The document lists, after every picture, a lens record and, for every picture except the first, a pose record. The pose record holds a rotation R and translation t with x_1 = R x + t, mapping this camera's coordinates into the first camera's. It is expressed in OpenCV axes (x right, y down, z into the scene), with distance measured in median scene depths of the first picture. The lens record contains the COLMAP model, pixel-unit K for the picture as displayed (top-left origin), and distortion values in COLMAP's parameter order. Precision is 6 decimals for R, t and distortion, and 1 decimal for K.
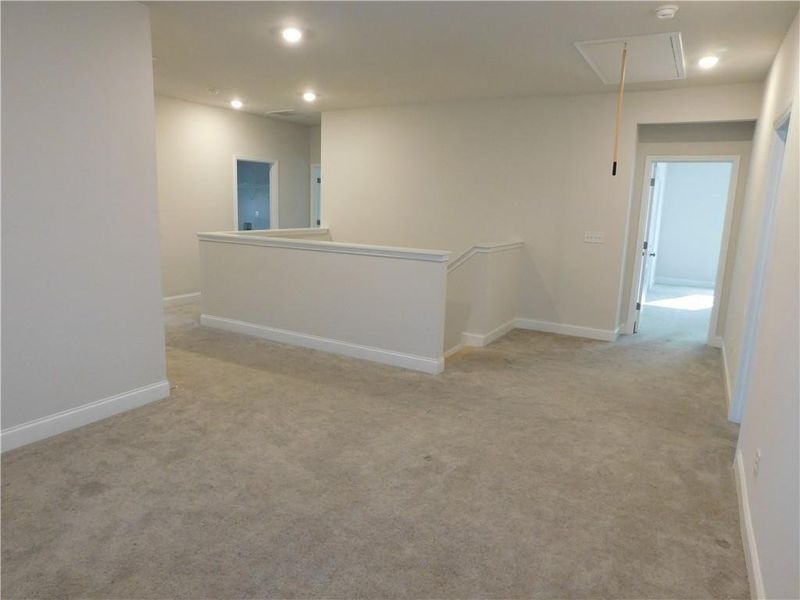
lens RADIAL K [[532.4, 0, 400.0], [0, 532.4, 300.0], [0, 0, 1]] dist [-0.078397, 0.069076]
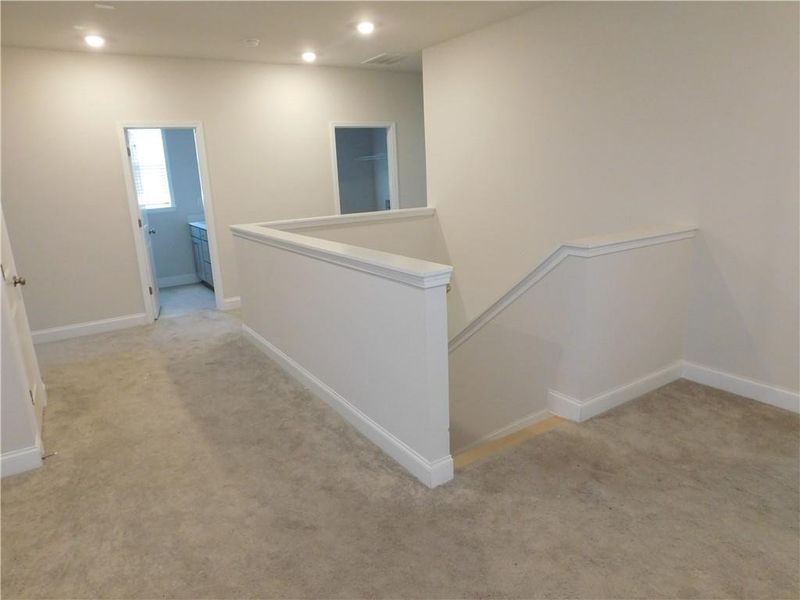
lens RADIAL K [[532.4, 0, 400.0], [0, 532.4, 300.0], [0, 0, 1]] dist [-0.078397, 0.069076]
pose [[0.887190, 0.043222, -0.459375, 0.222723], [-0.013936, 0.997659, 0.066953, -0.071382], [0.461193, -0.052998, 0.885716, 0.396175]]
